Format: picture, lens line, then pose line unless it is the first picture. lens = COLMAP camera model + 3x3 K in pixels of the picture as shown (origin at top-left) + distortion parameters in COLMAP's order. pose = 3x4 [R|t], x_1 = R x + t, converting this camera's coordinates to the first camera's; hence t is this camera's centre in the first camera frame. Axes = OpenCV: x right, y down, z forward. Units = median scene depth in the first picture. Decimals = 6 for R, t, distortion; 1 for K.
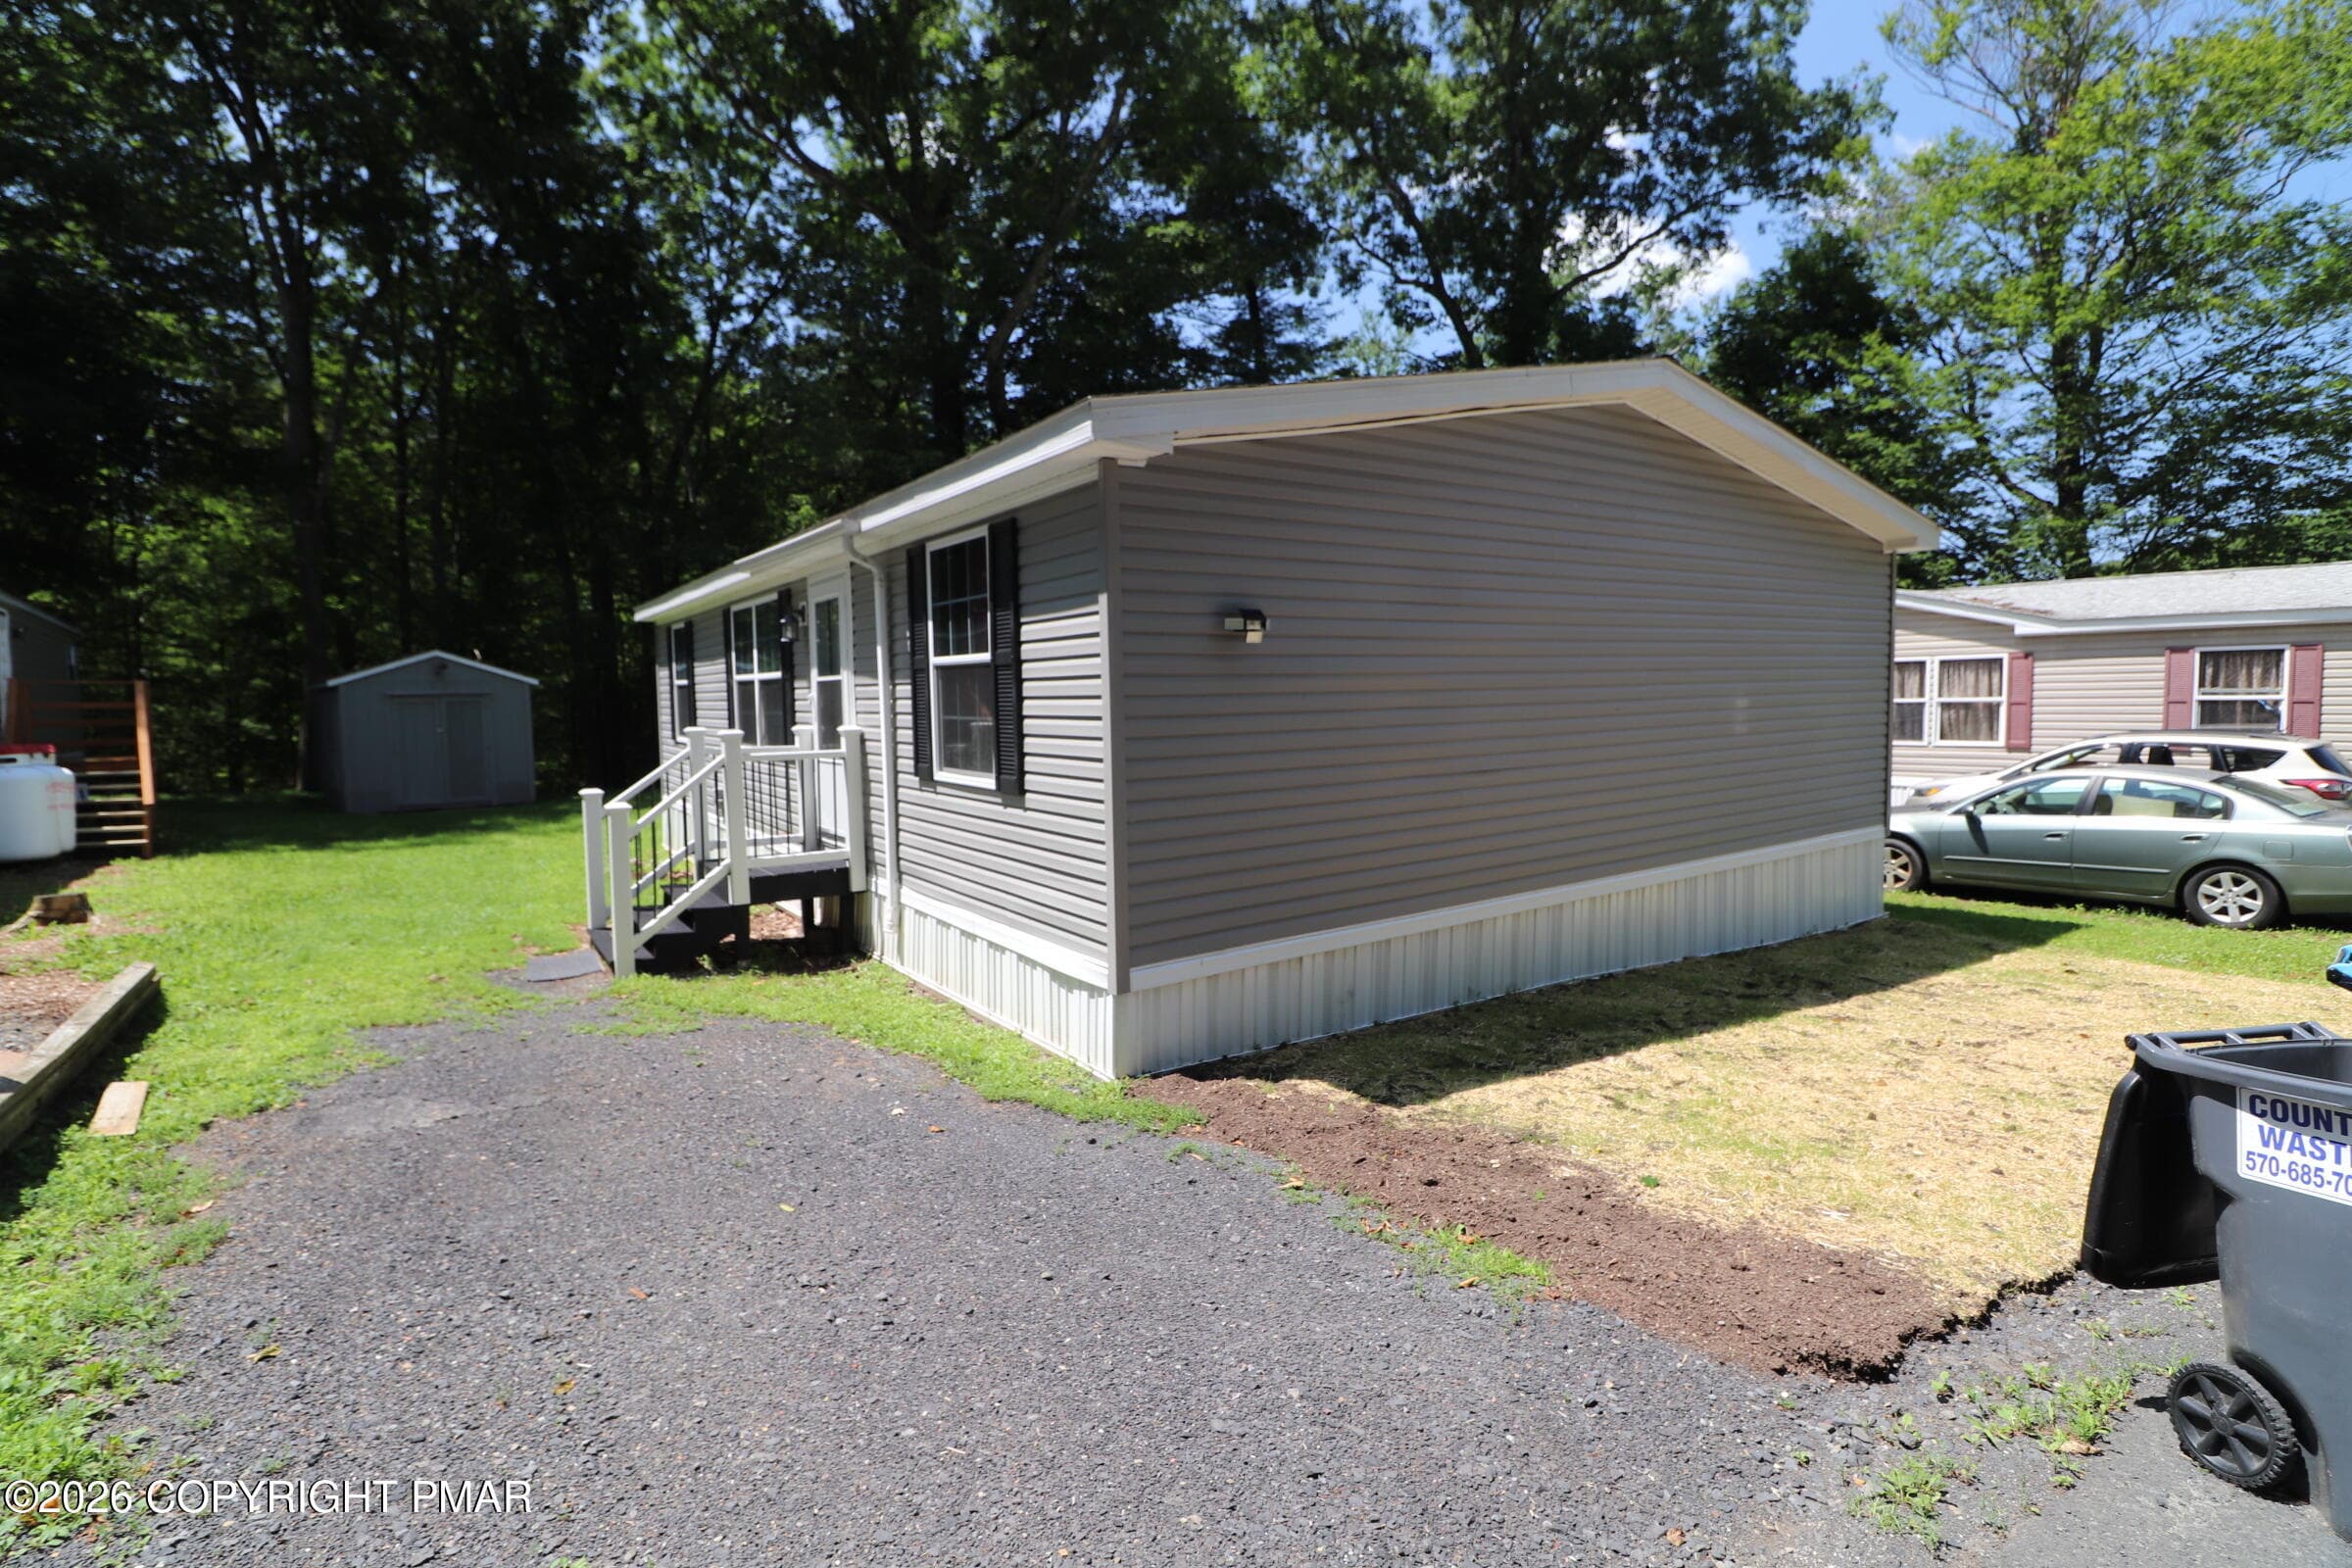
lens RADIAL K [[1092.7, 0, 1166.6], [0, 1092.7, 766.3], [0, 0, 1]] dist [0.009769, -0.019080]
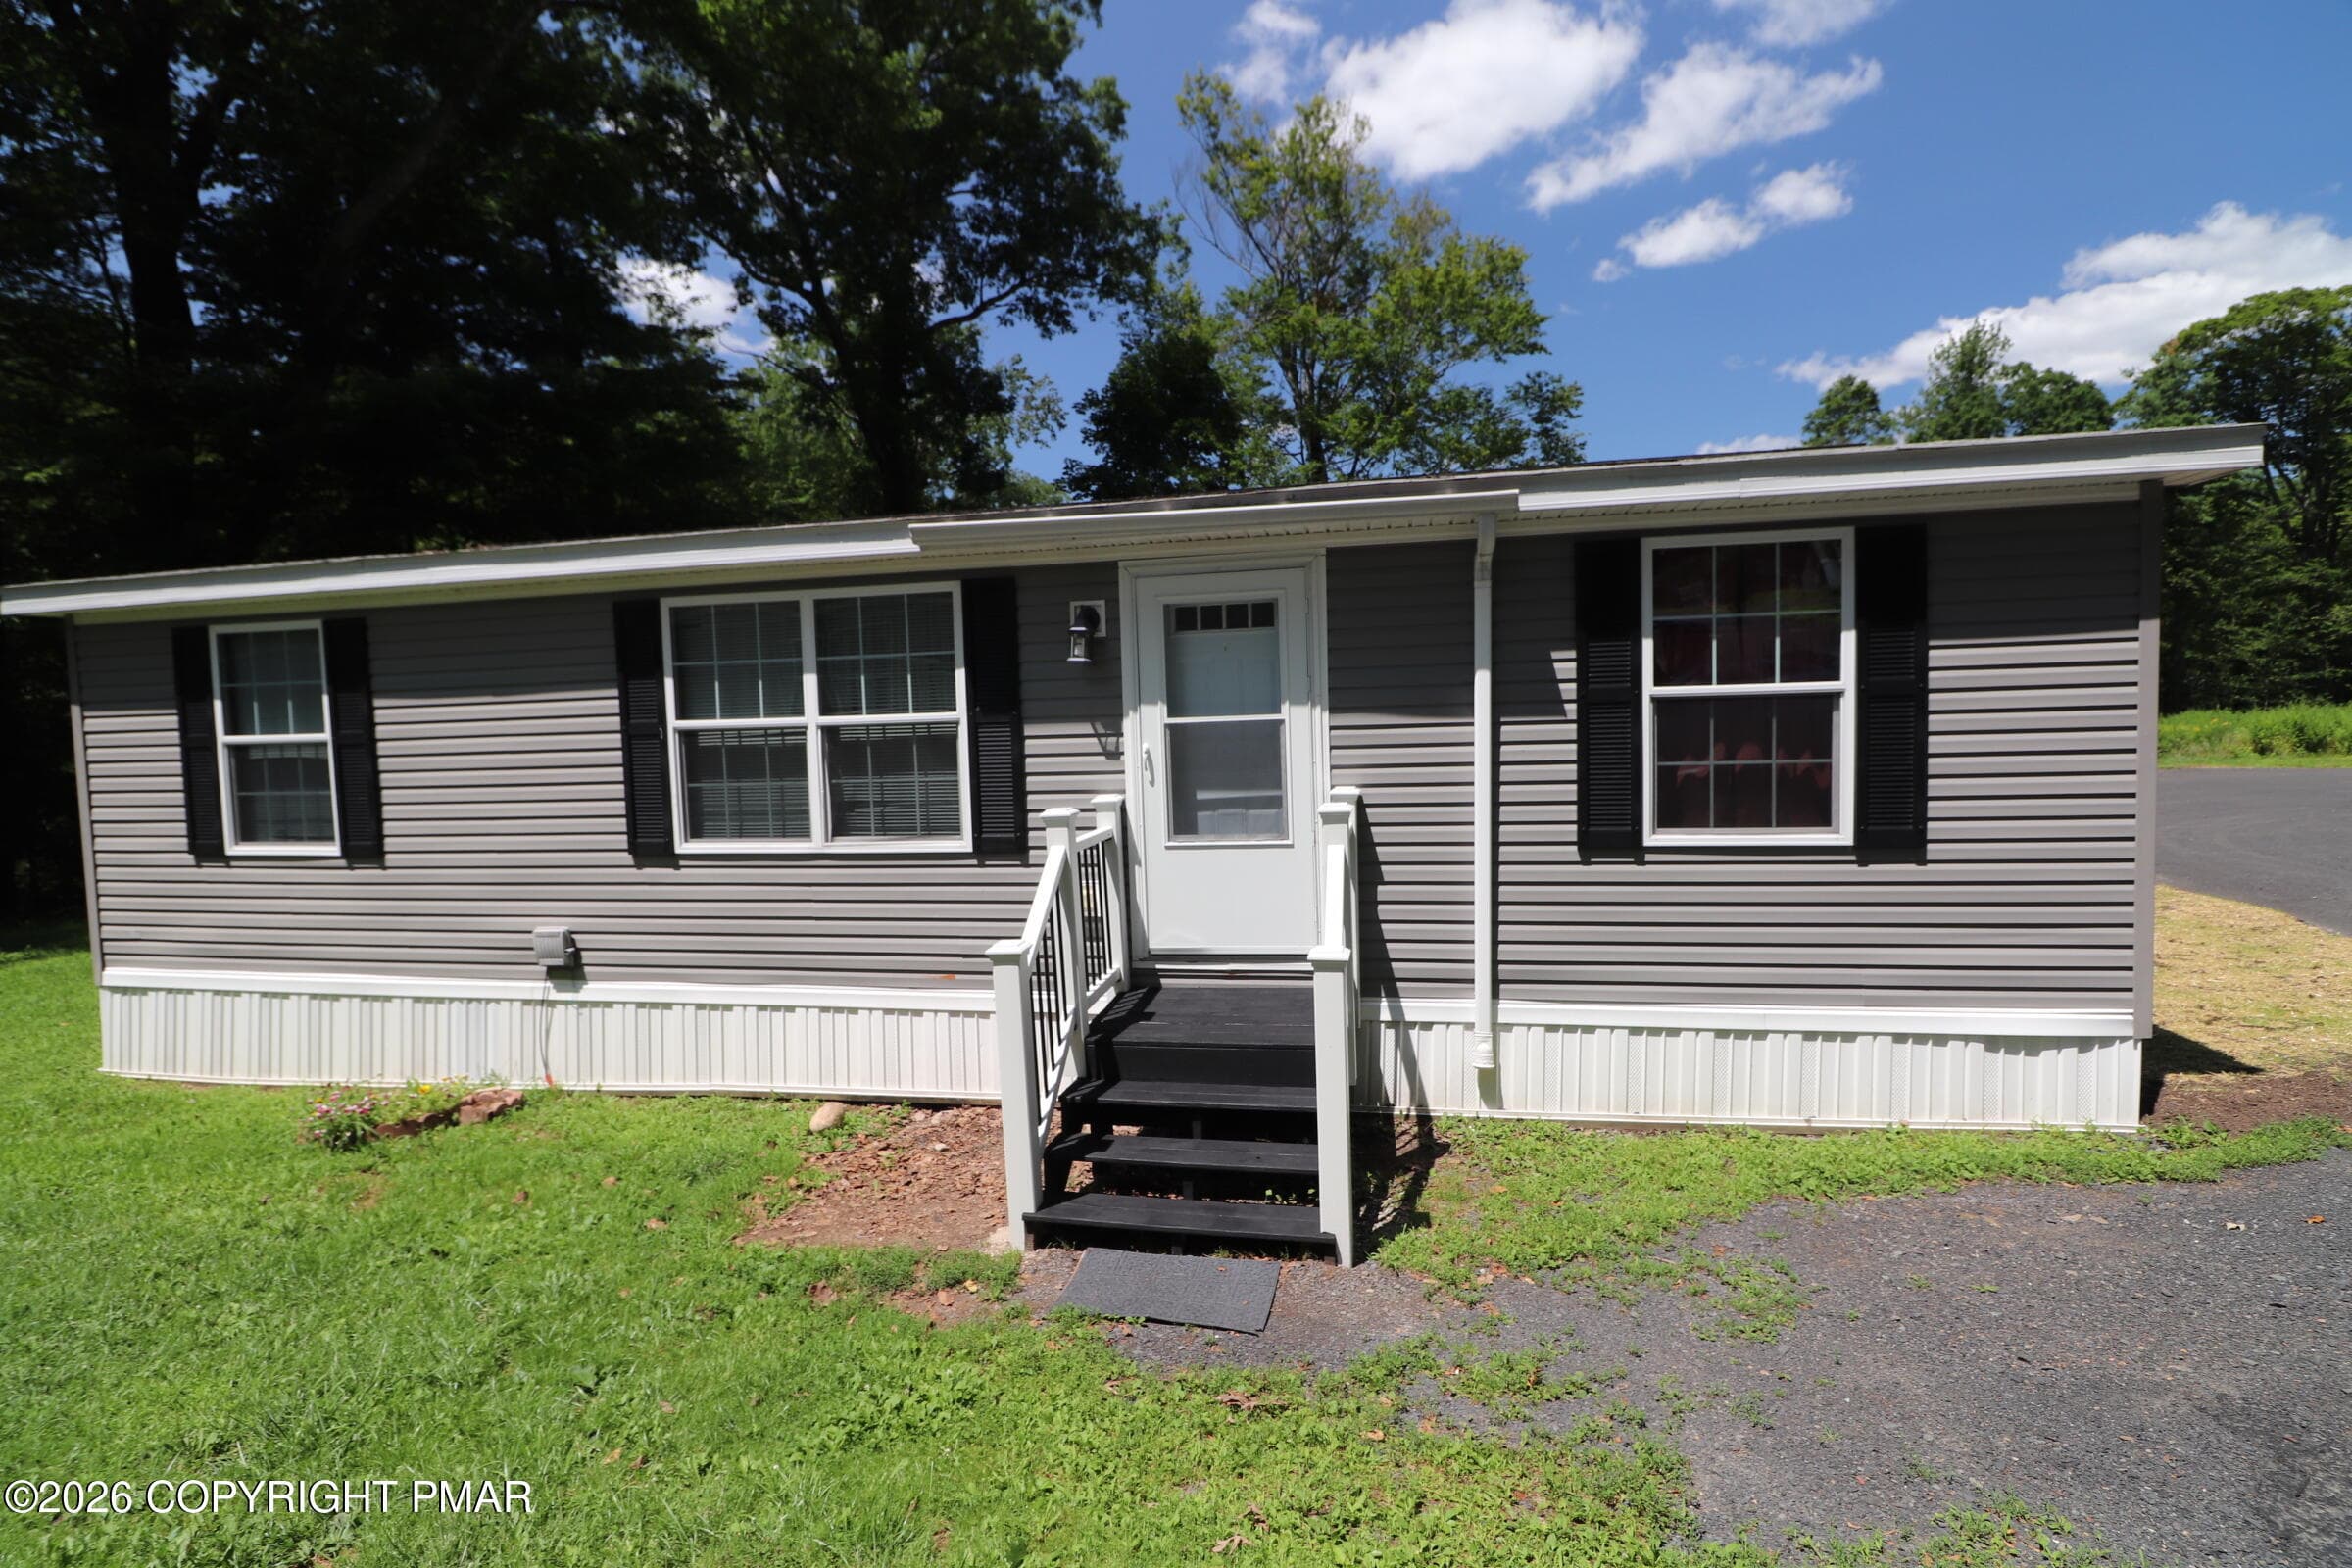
lens RADIAL K [[1092.7, 0, 1166.6], [0, 1092.7, 766.3], [0, 0, 1]] dist [0.009769, -0.019080]
pose [[0.715971, -0.048739, 0.696427, -0.263580], [0.071022, 0.997470, -0.003207, -0.017326], [-0.694508, 0.051758, 0.717621, 0.180869]]
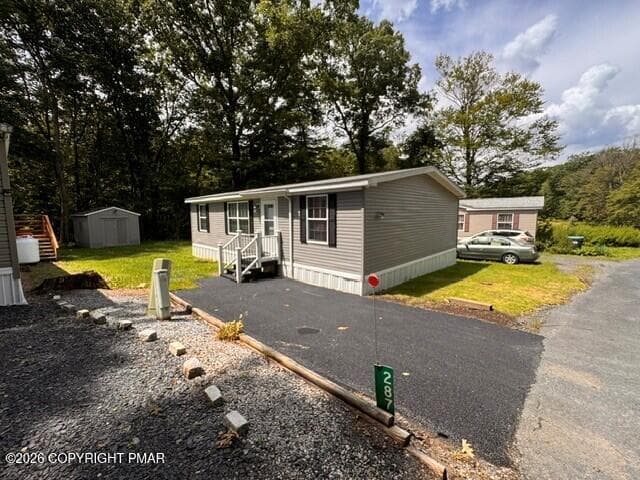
lens RADIAL K [[258.5, 0, 320.0], [0, 258.5, 240.0], [0, 0, 1]] dist [-0.001285, -0.000277]
pose [[0.978242, -0.009241, 0.207262, -0.107282], [0.003295, 0.999573, 0.029017, -0.008659], [-0.207441, -0.027703, 0.977855, -0.049839]]
